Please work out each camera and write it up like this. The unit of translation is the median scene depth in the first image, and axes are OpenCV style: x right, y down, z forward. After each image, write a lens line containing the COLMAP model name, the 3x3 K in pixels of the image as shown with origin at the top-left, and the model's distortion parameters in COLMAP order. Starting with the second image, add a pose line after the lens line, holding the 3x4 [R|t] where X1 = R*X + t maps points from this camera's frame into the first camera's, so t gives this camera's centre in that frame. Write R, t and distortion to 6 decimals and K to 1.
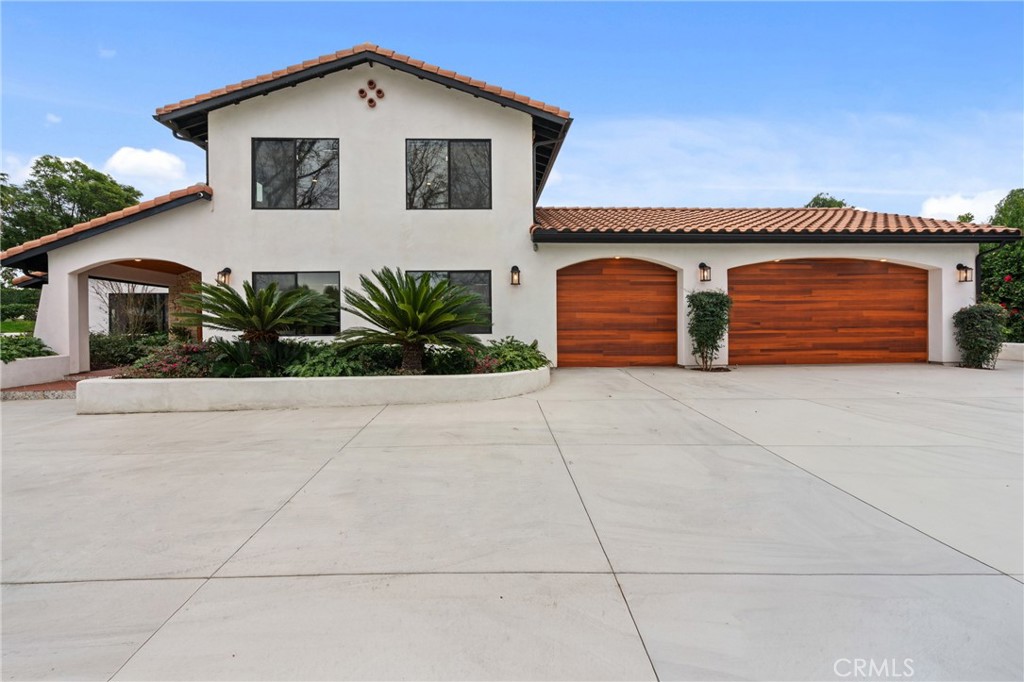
lens RADIAL K [[470.3, 0, 507.1], [0, 470.3, 323.5], [0, 0, 1]] dist [-0.001864, 0.000078]
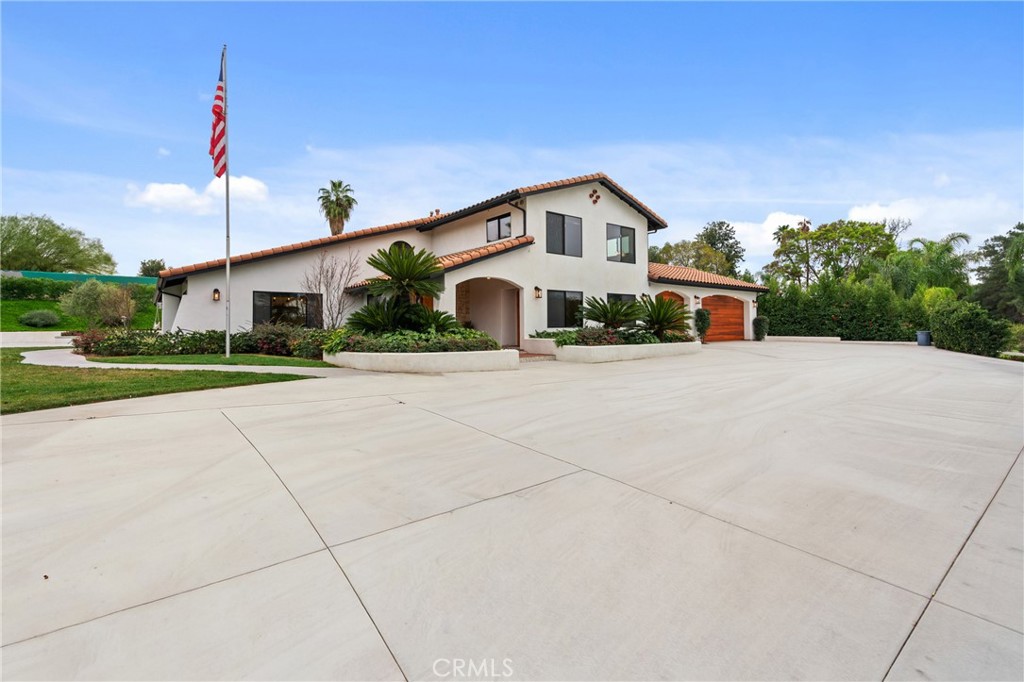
lens RADIAL K [[470.3, 0, 507.1], [0, 470.3, 323.5], [0, 0, 1]] dist [-0.001864, 0.000078]
pose [[0.826846, 0.010046, 0.562339, -1.590675], [0.000549, 0.999826, -0.018670, 0.045839], [-0.562428, 0.015746, 0.826696, -0.329023]]
